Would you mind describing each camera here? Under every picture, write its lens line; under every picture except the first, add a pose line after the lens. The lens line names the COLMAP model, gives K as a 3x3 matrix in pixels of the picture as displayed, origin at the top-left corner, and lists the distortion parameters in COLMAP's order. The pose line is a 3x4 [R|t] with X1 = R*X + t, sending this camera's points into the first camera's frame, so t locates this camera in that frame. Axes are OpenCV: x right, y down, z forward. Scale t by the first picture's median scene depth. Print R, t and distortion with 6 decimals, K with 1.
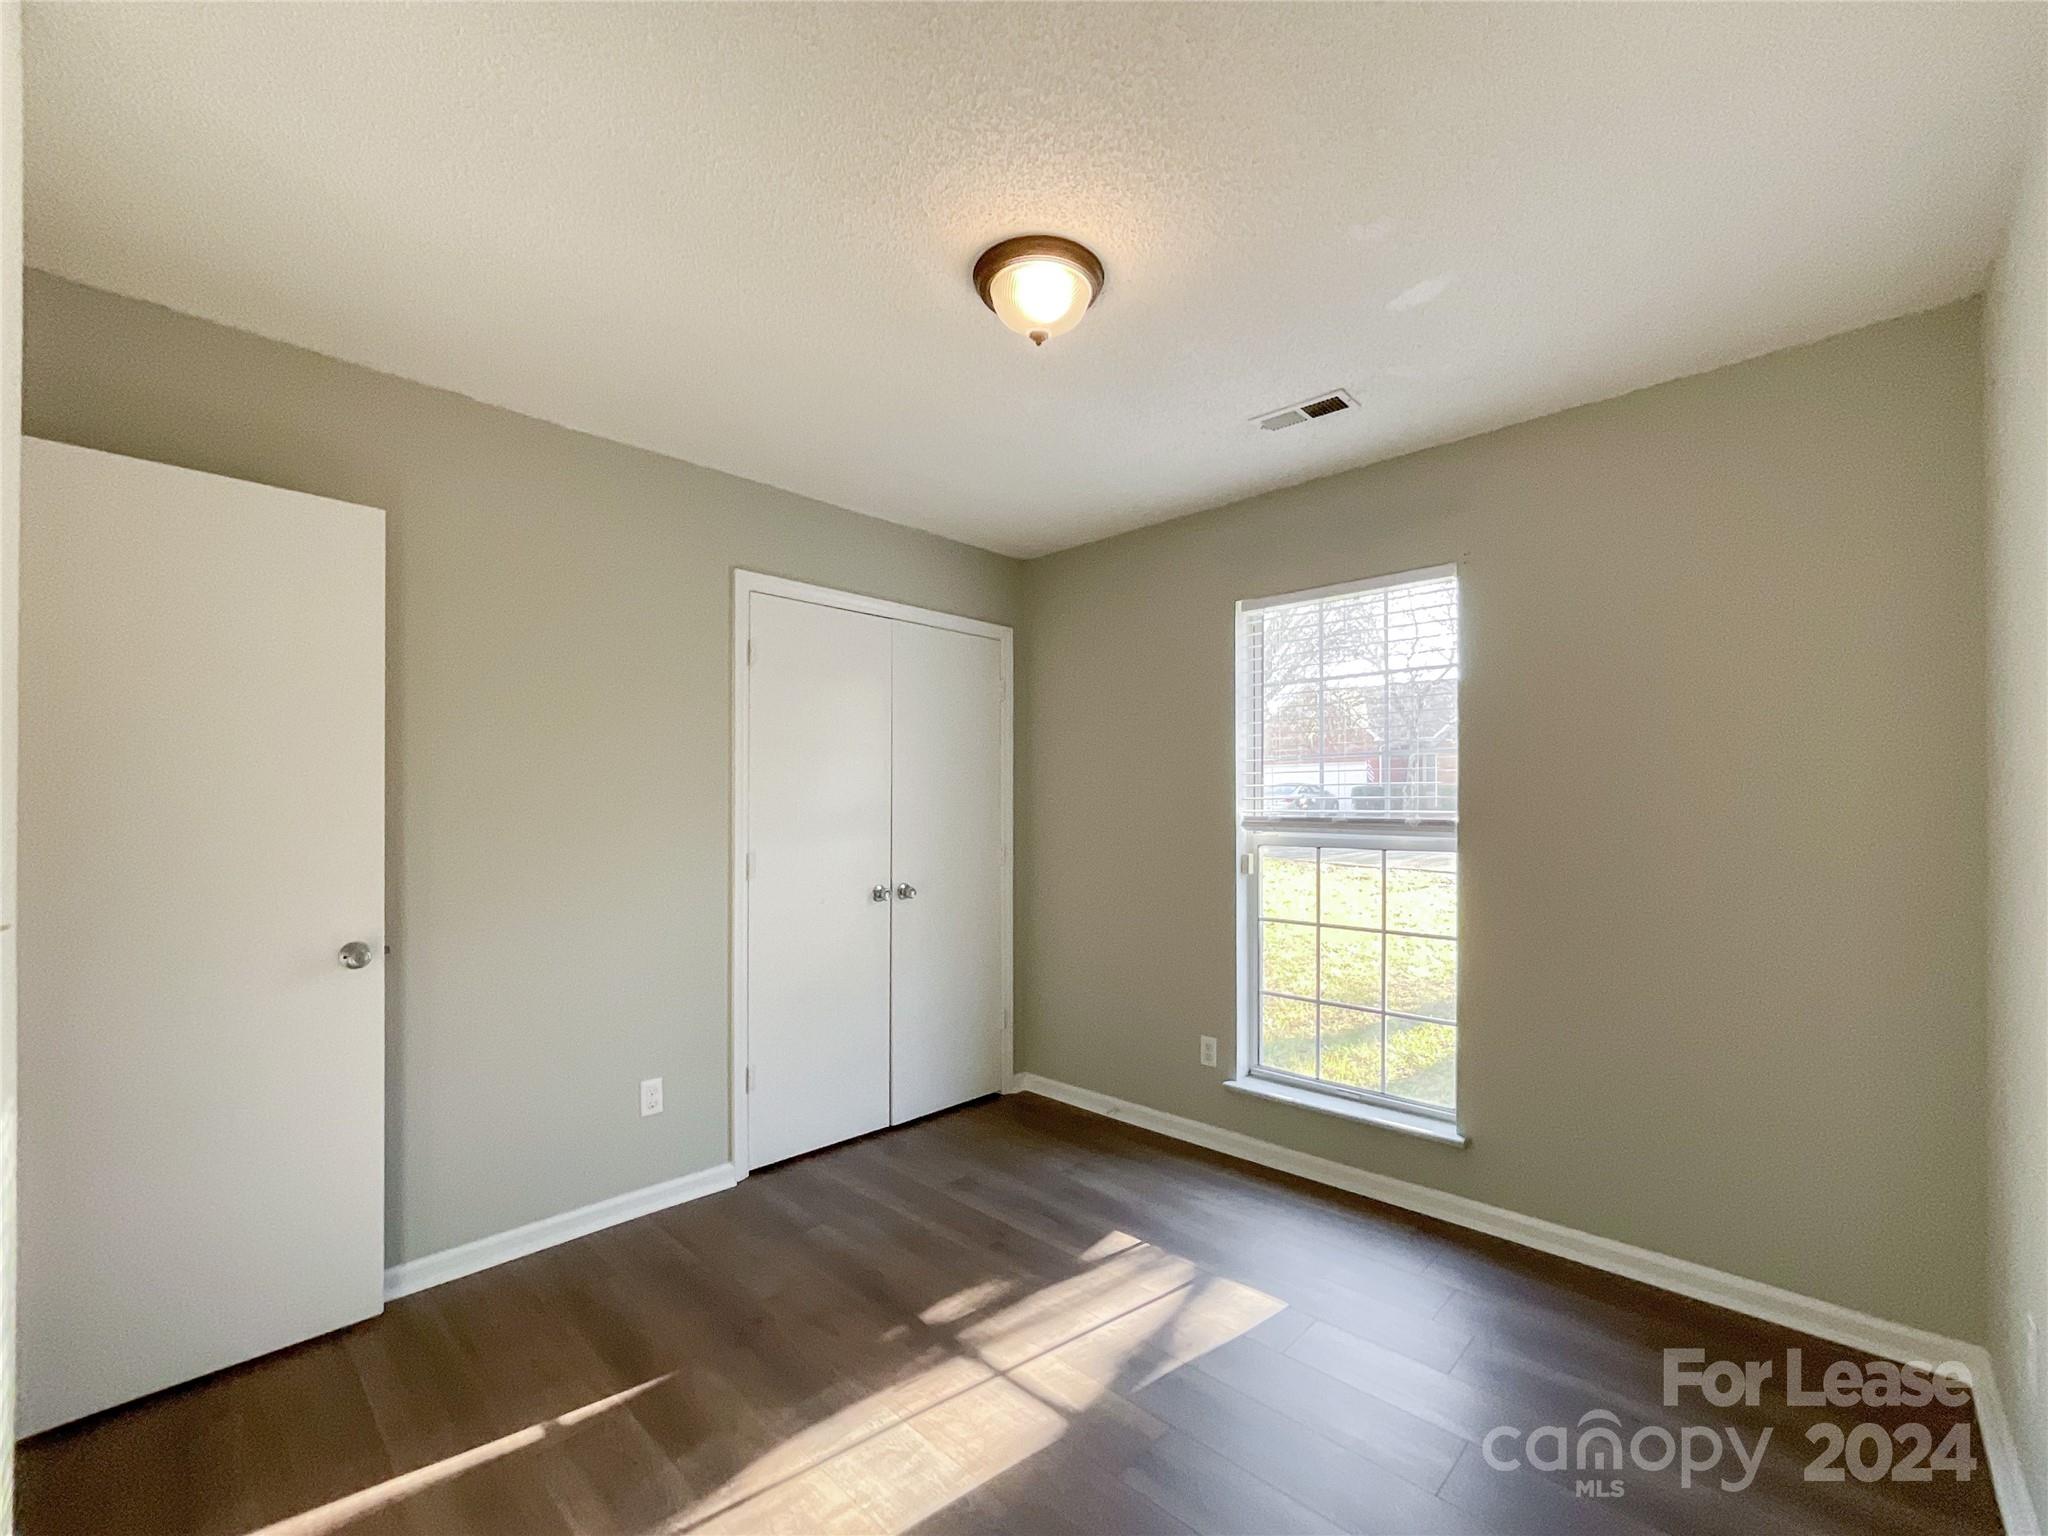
lens RADIAL K [[862.2, 0, 1028.4], [0, 862.2, 806.1], [0, 0, 1]] dist [-0.000846, -0.000016]
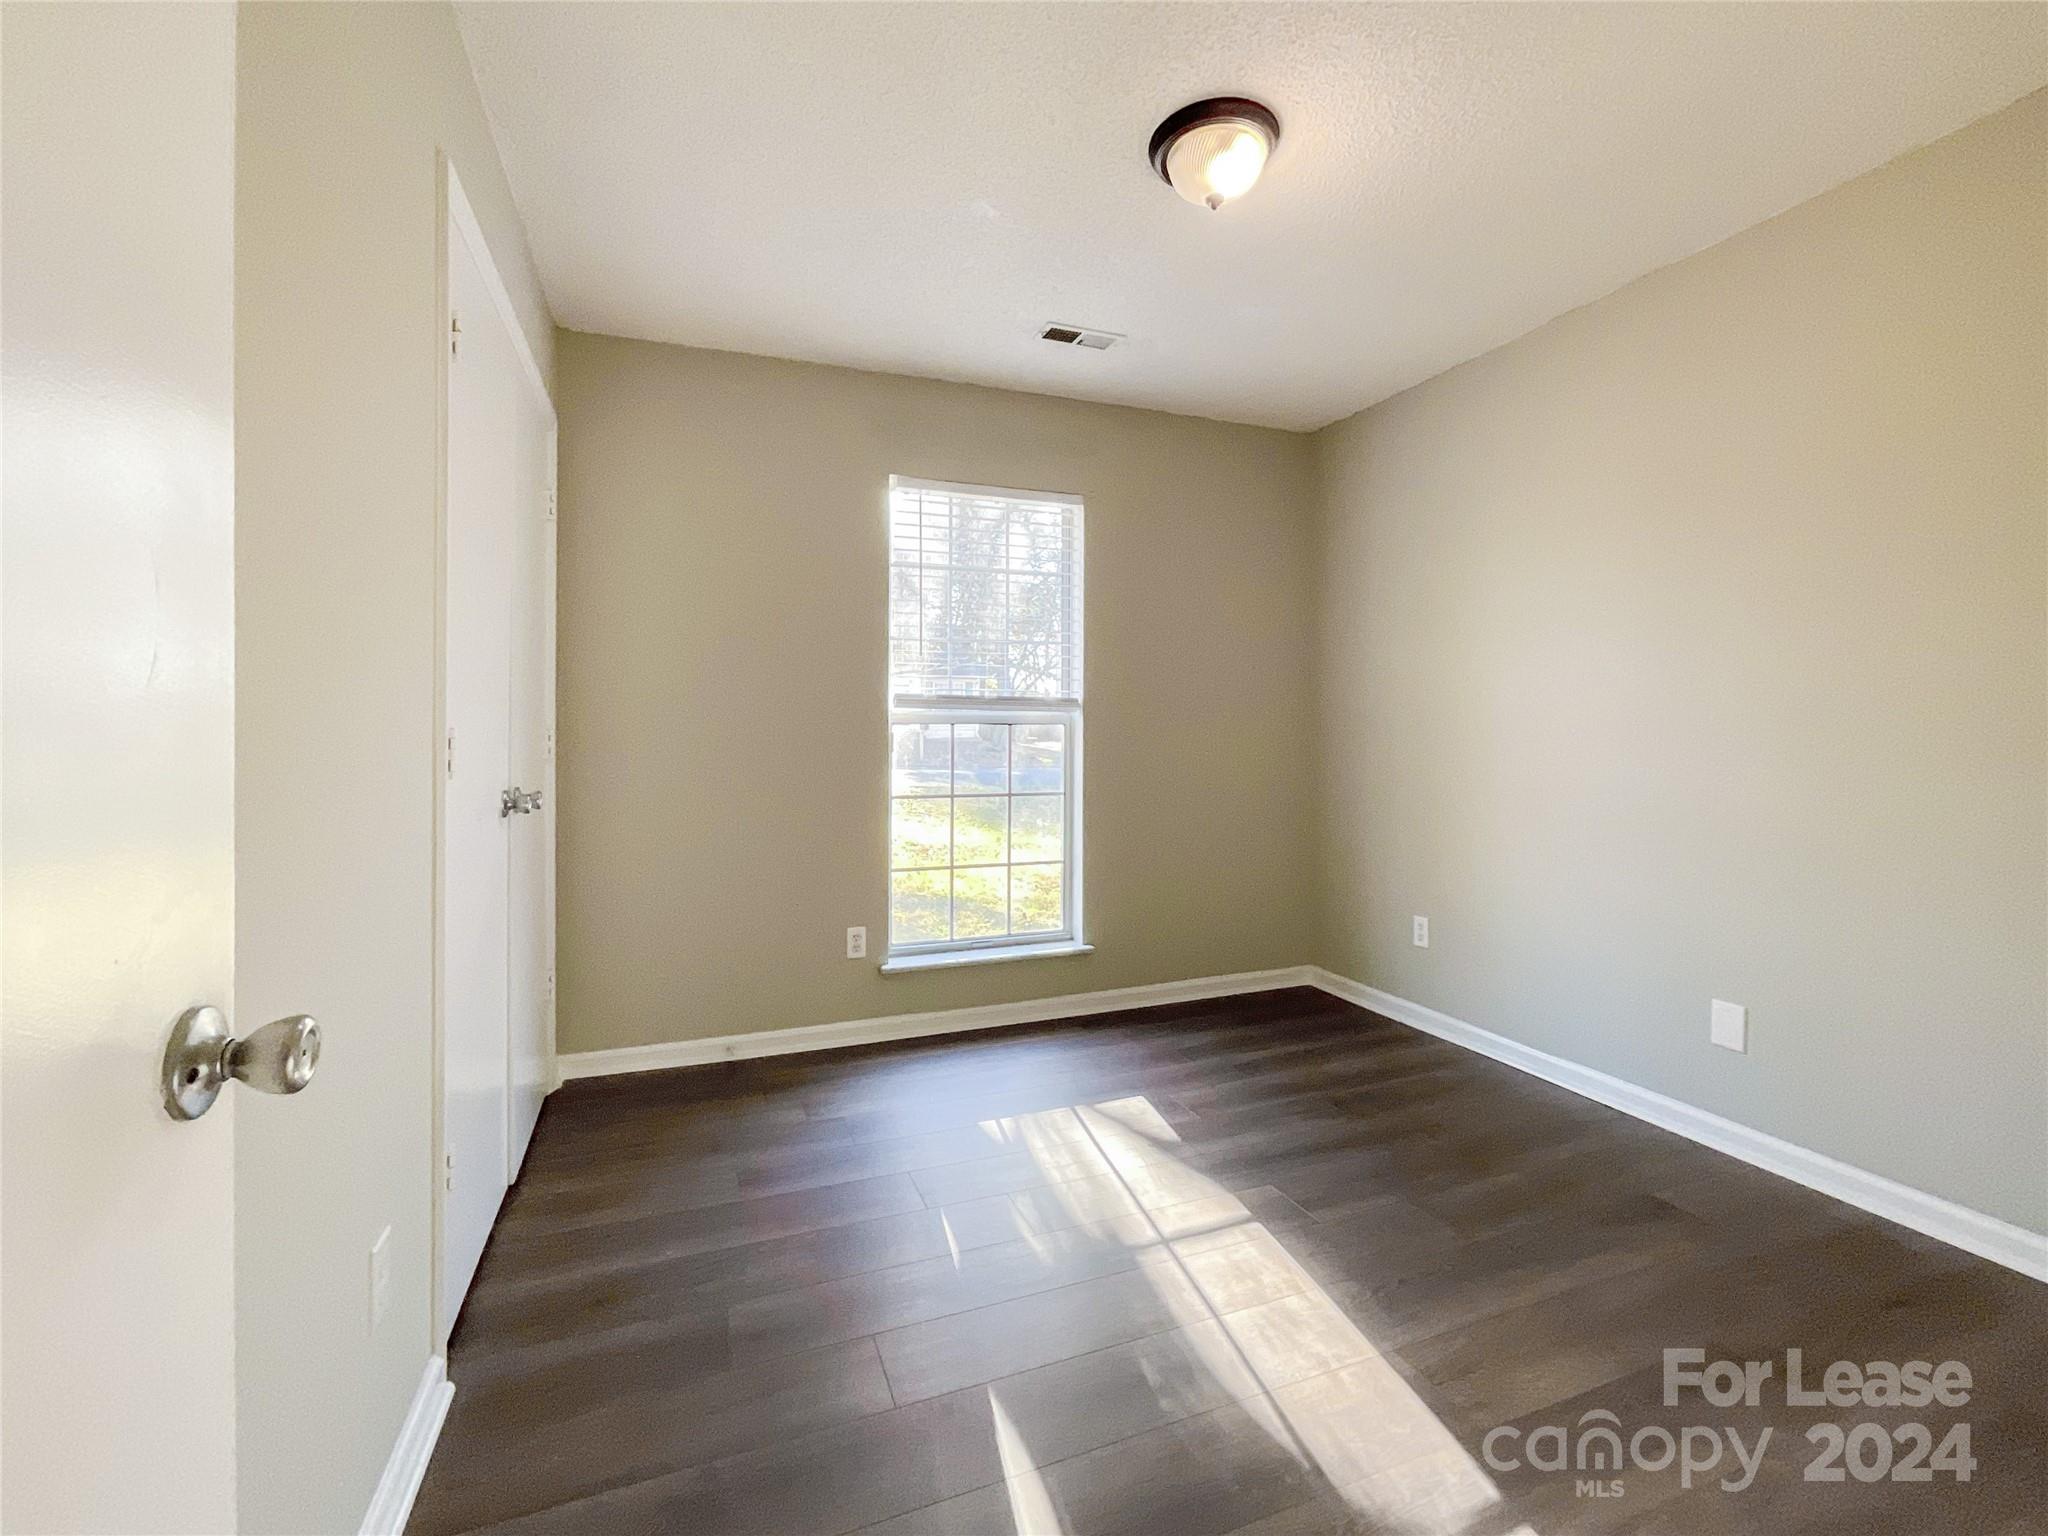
lens RADIAL K [[875.5, 0, 1026.0], [0, 875.5, 722.3], [0, 0, 1]] dist [0.000898, 0.000026]
pose [[0.432112, -0.000511, 0.901820, -0.612642], [-0.009236, 0.999945, 0.004992, 0.039543], [-0.901773, -0.010486, 0.432083, 0.448352]]
